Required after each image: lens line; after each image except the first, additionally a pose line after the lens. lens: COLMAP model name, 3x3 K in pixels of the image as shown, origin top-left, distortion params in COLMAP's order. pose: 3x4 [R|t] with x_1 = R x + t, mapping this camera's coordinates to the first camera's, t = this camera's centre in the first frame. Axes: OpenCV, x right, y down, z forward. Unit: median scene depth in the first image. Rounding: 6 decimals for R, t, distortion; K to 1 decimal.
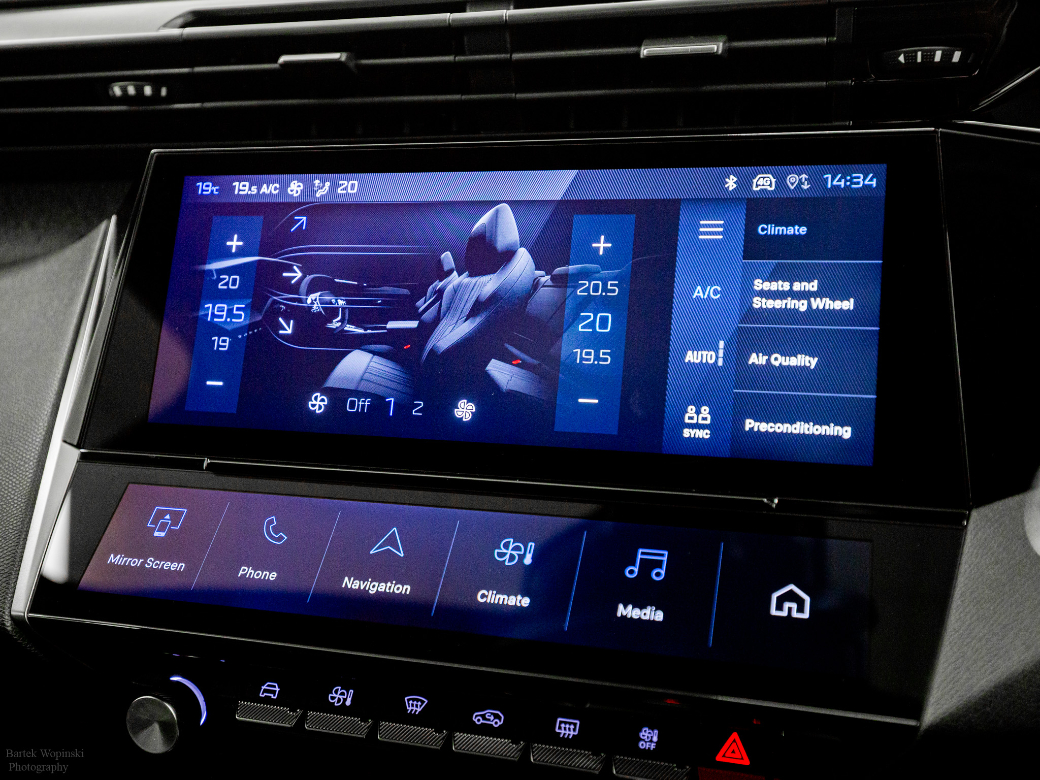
lens RADIAL K [[1154.3, 0, 520.0], [0, 1154.3, 390.0], [0, 0, 1]] dist [0.068631, 0.001013]
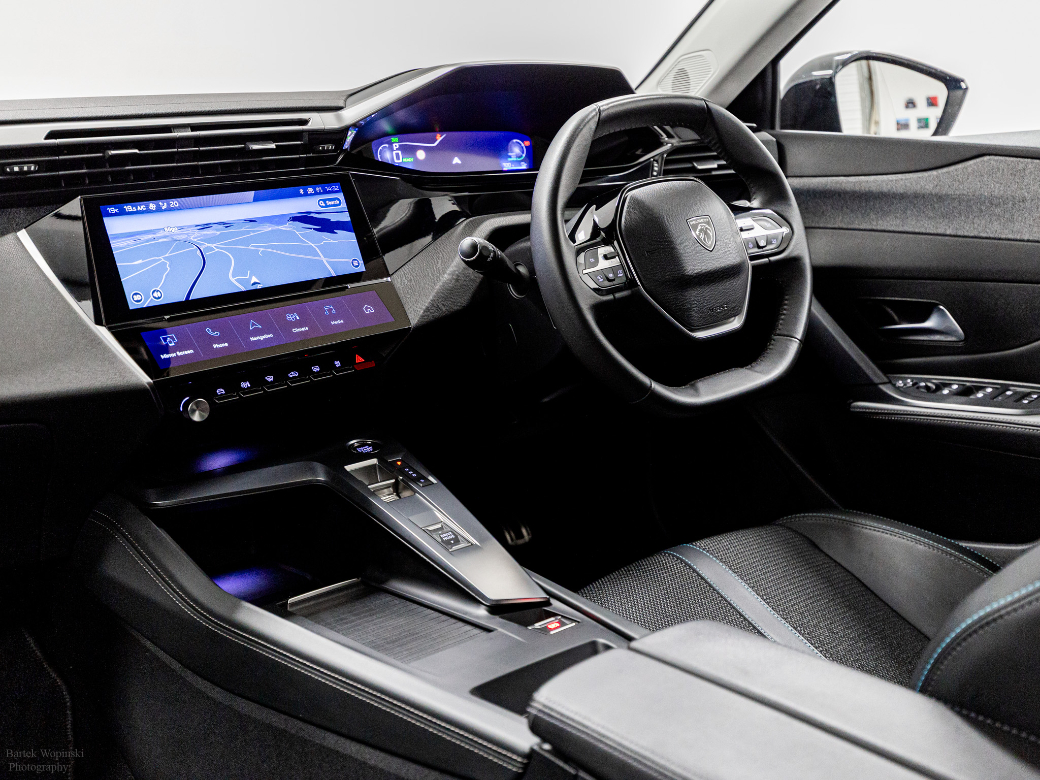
lens RADIAL K [[1122.0, 0, 520.0], [0, 1122.0, 390.0], [0, 0, 1]] dist [0.048199, 0.006614]
pose [[0.470952, -0.229655, 0.851741, -2.159268], [0.198099, 0.968392, 0.151573, -0.004354], [-0.859629, 0.097345, 0.501560, -0.932323]]
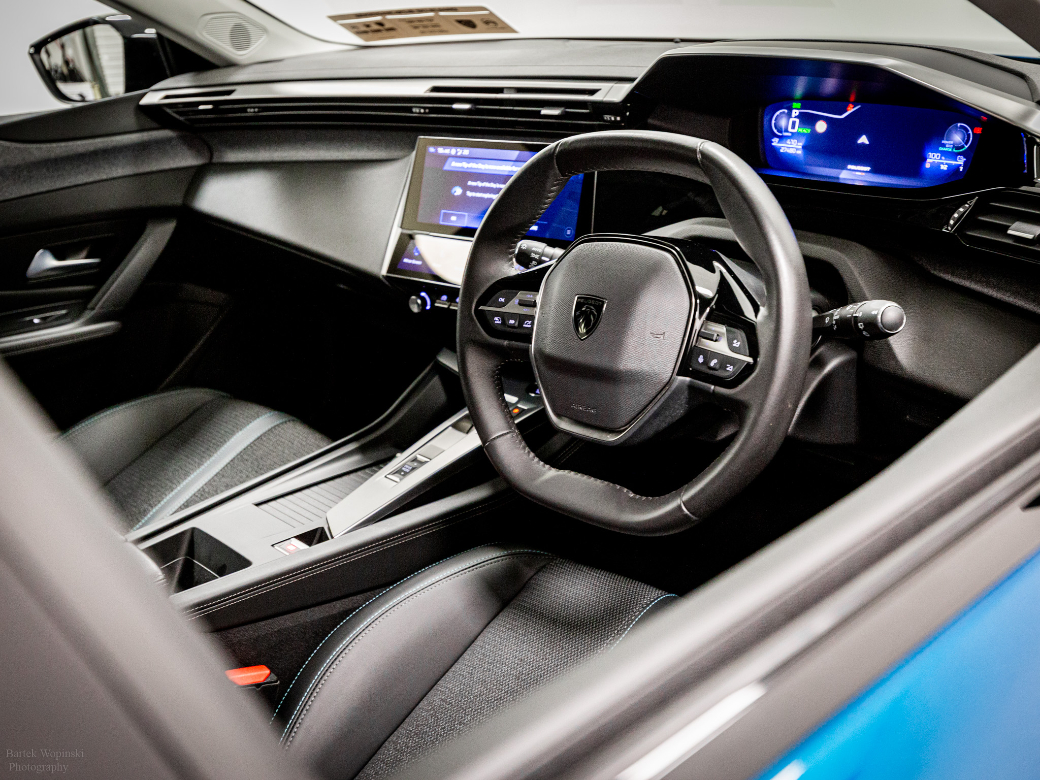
lens RADIAL K [[1122.0, 0, 520.0], [0, 1122.0, 390.0], [0, 0, 1]] dist [0.048199, 0.006614]
pose [[0.918811, 0.077602, -0.386995, 1.410084], [0.010837, 0.975152, 0.221271, -0.239561], [0.394550, -0.207500, 0.895139, -2.146410]]
